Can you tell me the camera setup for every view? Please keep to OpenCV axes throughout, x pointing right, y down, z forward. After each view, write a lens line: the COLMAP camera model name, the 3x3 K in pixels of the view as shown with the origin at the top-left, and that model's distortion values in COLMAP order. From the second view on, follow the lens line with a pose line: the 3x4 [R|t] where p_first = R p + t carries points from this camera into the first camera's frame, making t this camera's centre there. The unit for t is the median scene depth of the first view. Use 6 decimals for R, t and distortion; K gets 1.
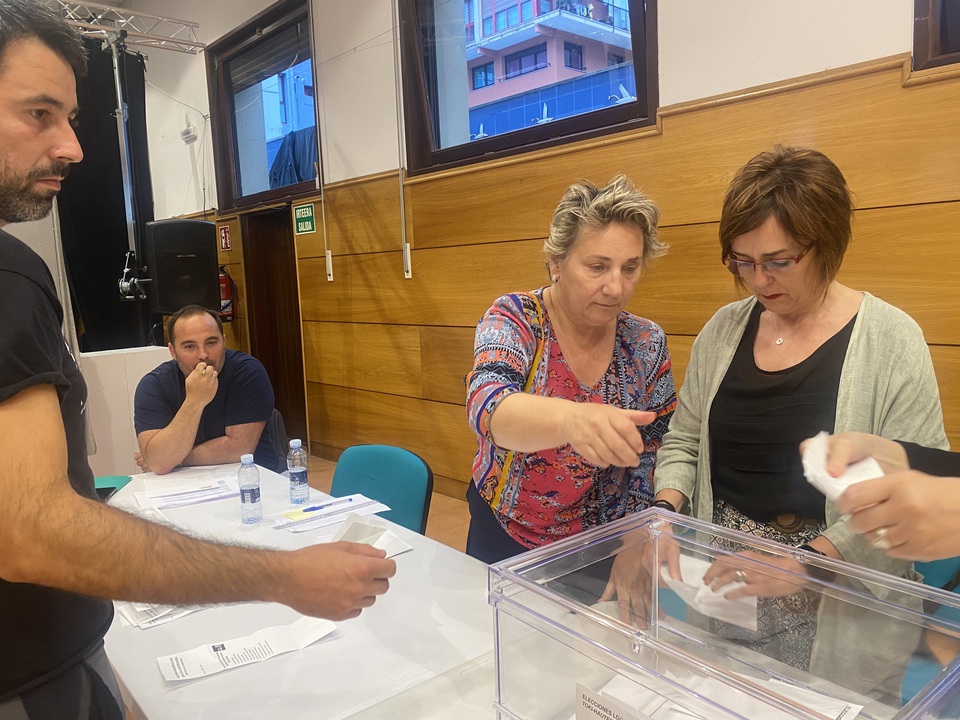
lens RADIAL K [[763.9, 0, 480.0], [0, 763.9, 360.0], [0, 0, 1]] dist [0.003737, 0.004452]
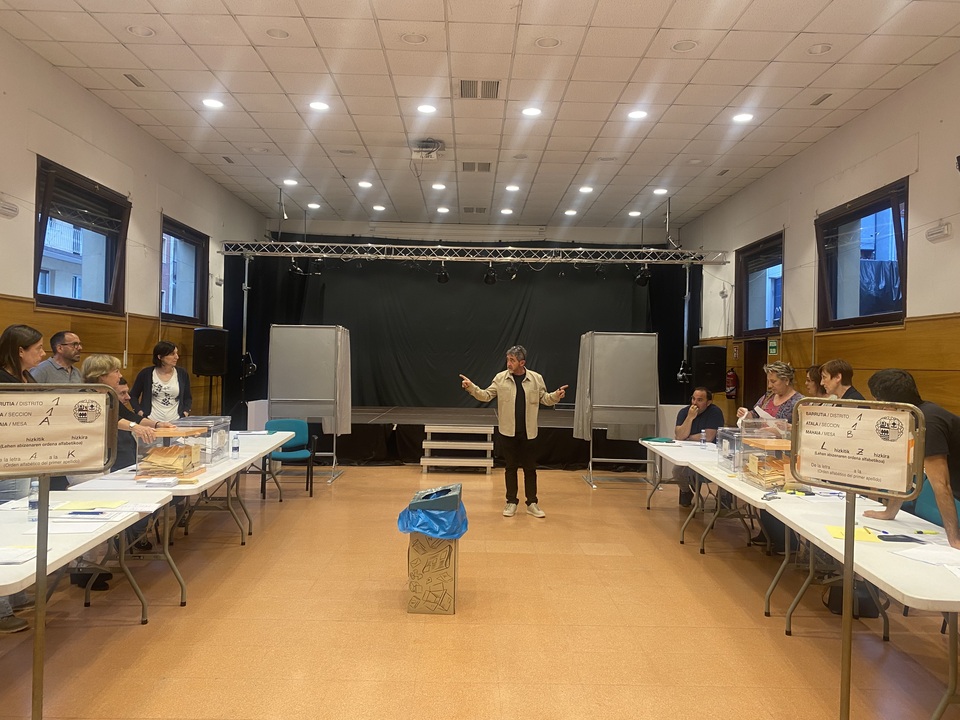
lens RADIAL K [[759.5, 0, 480.0], [0, 759.5, 360.0], [0, 0, 1]] dist [0.004014, -0.001885]
pose [[0.755997, 0.055693, -0.652202, 0.493472], [-0.127353, 0.989848, -0.063096, 0.063078], [0.642067, 0.130760, 0.755415, -0.963986]]
